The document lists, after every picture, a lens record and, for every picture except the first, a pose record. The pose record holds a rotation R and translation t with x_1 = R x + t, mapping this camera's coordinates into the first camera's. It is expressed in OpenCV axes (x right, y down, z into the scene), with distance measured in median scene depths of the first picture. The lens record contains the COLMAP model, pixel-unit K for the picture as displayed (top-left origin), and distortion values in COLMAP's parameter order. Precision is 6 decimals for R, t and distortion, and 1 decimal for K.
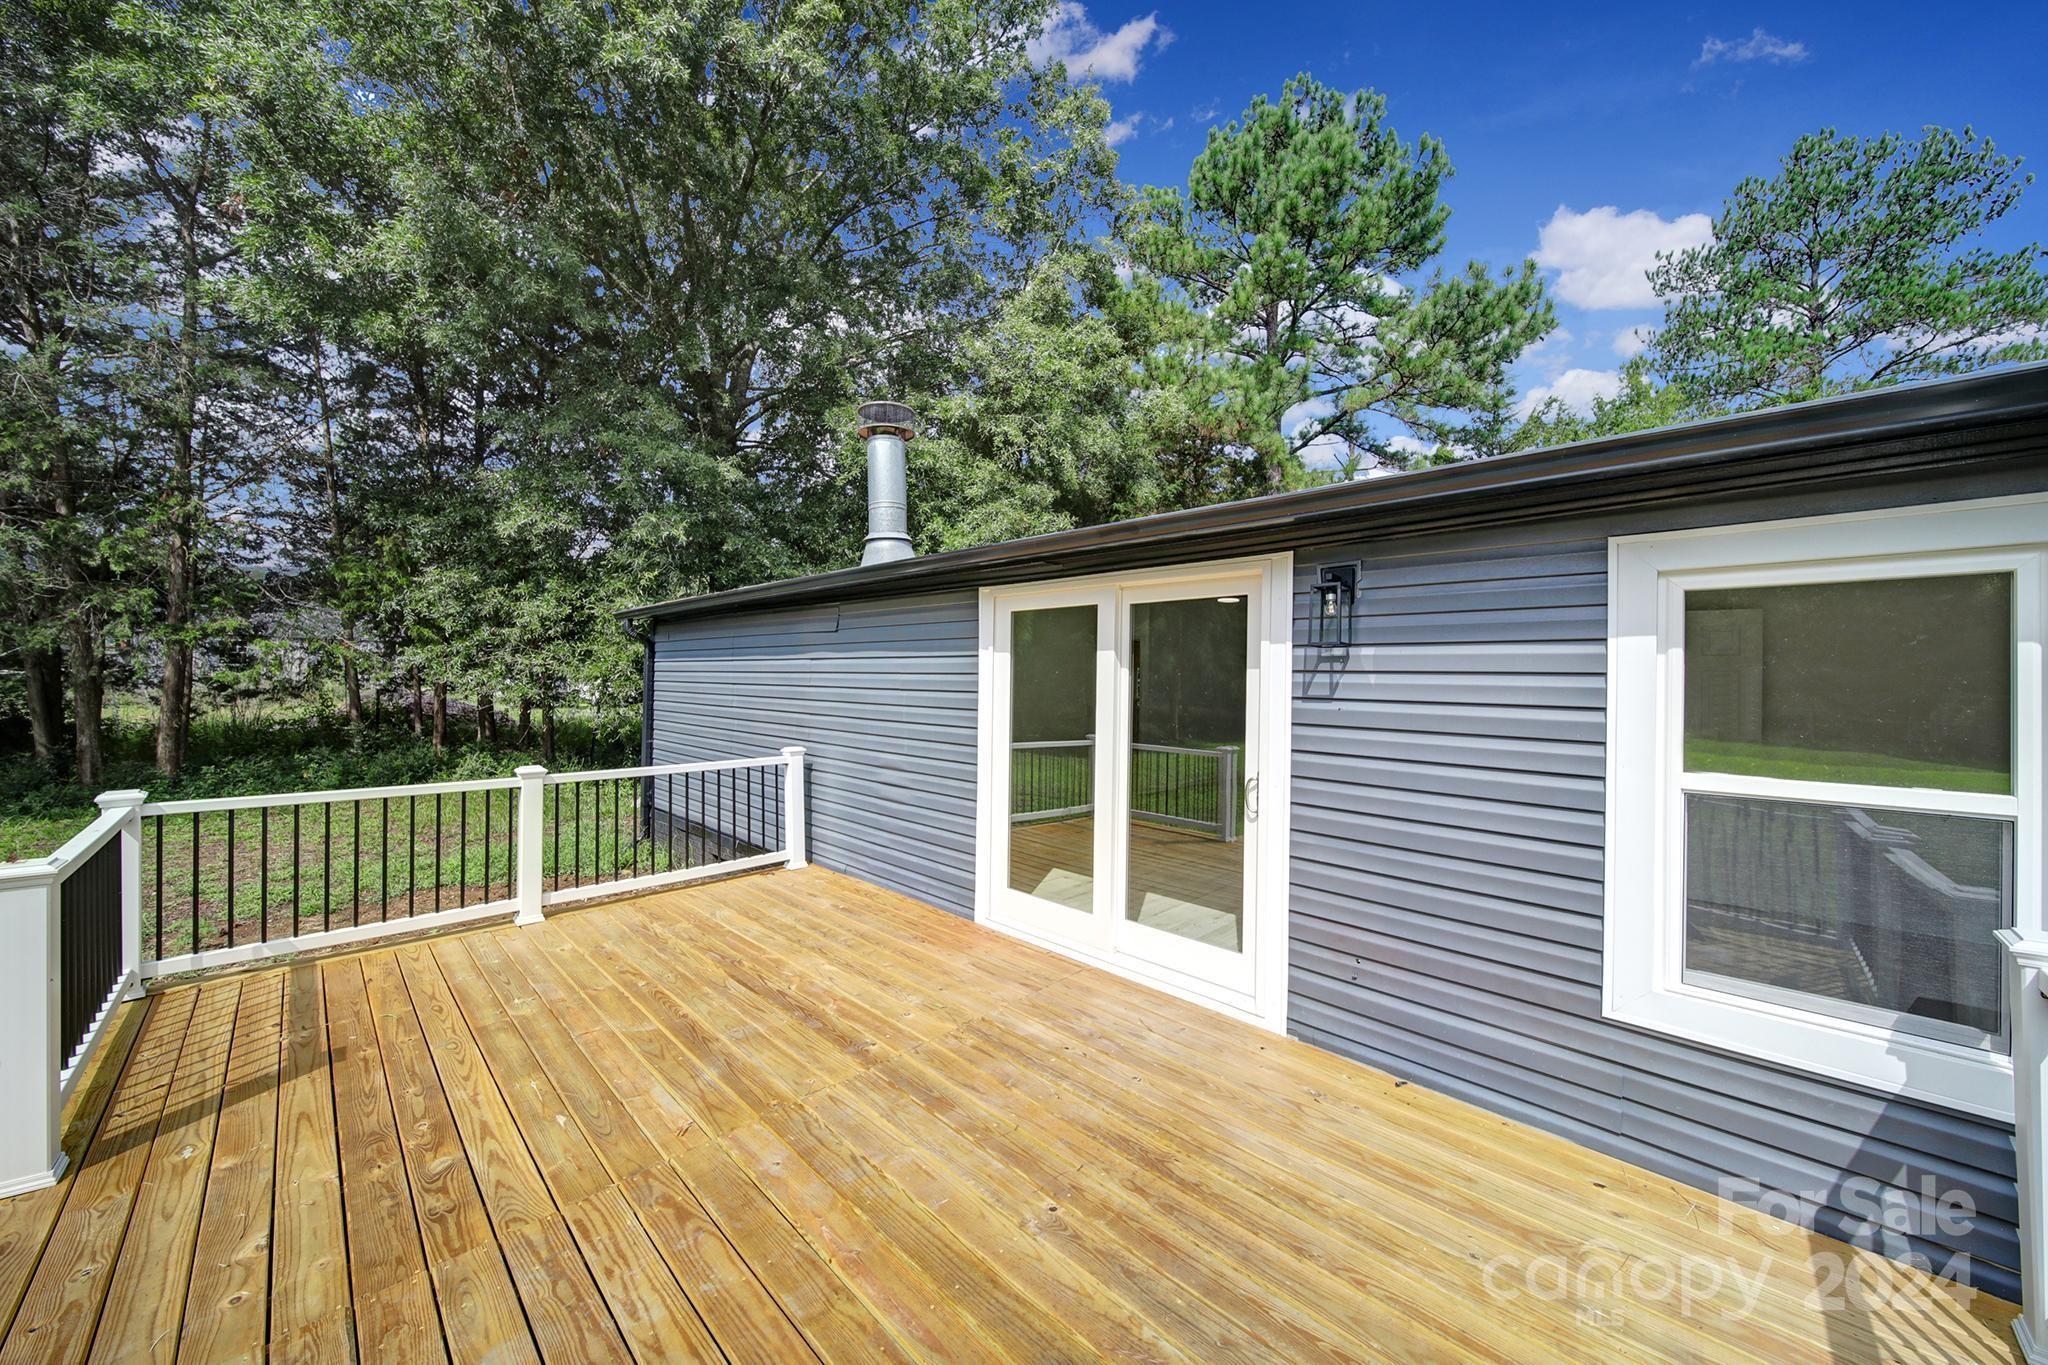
lens RADIAL K [[722.8, 0, 1015.1], [0, 722.8, 682.4], [0, 0, 1]] dist [-0.001497, -0.000309]
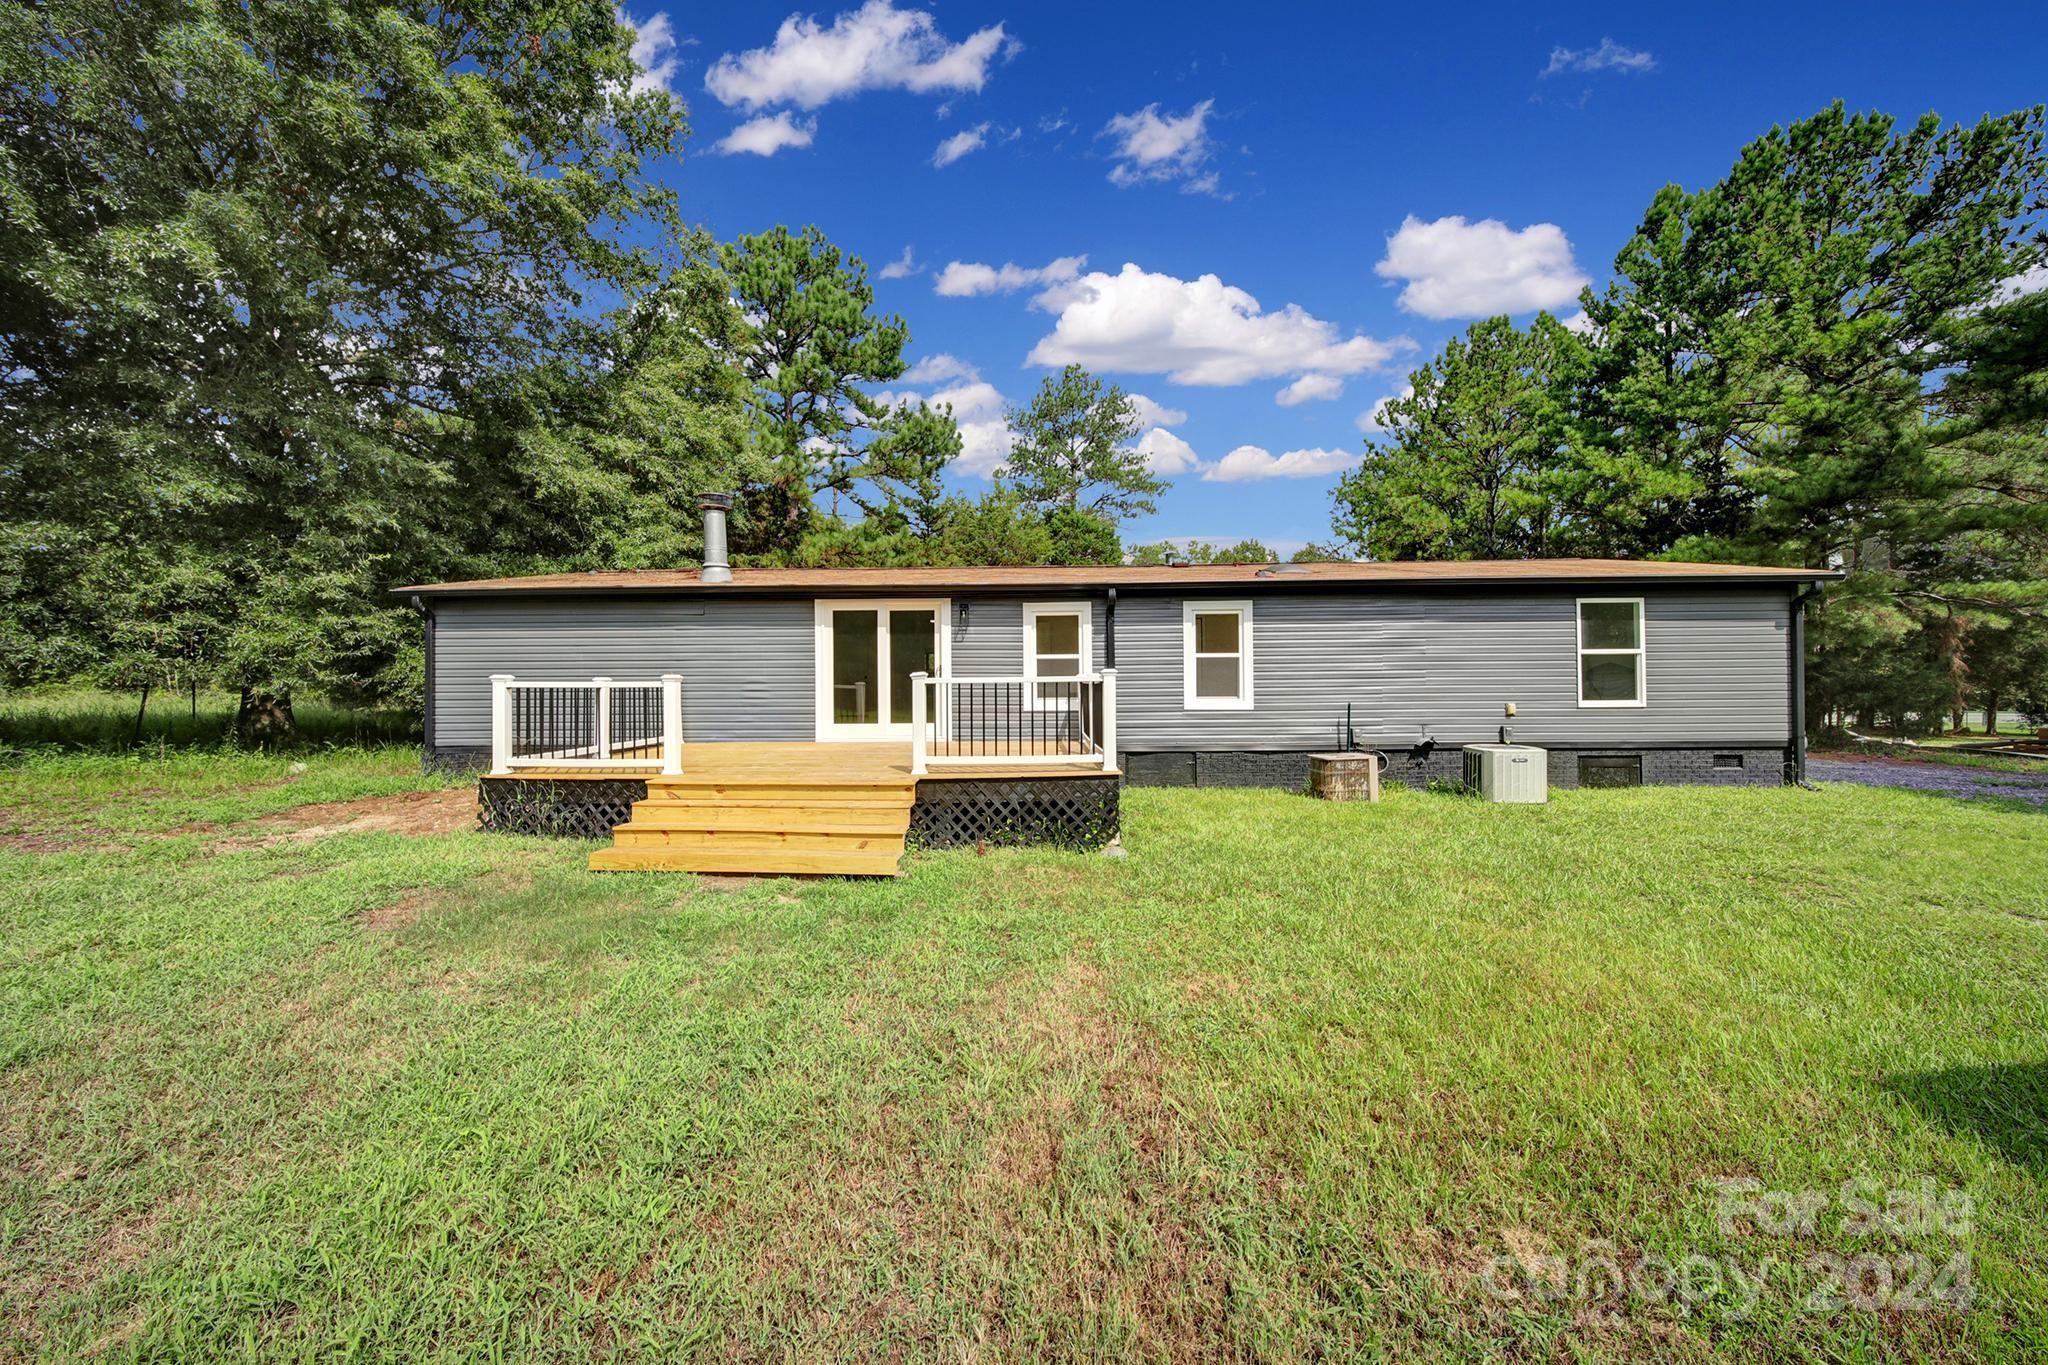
lens RADIAL K [[722.8, 0, 1015.1], [0, 722.8, 682.4], [0, 0, 1]] dist [-0.001497, -0.000309]
pose [[0.736130, -0.012000, 0.676734, -0.472650], [0.015515, 0.999879, 0.000852, 0.059899], [-0.676662, 0.009872, 0.736228, -0.473041]]
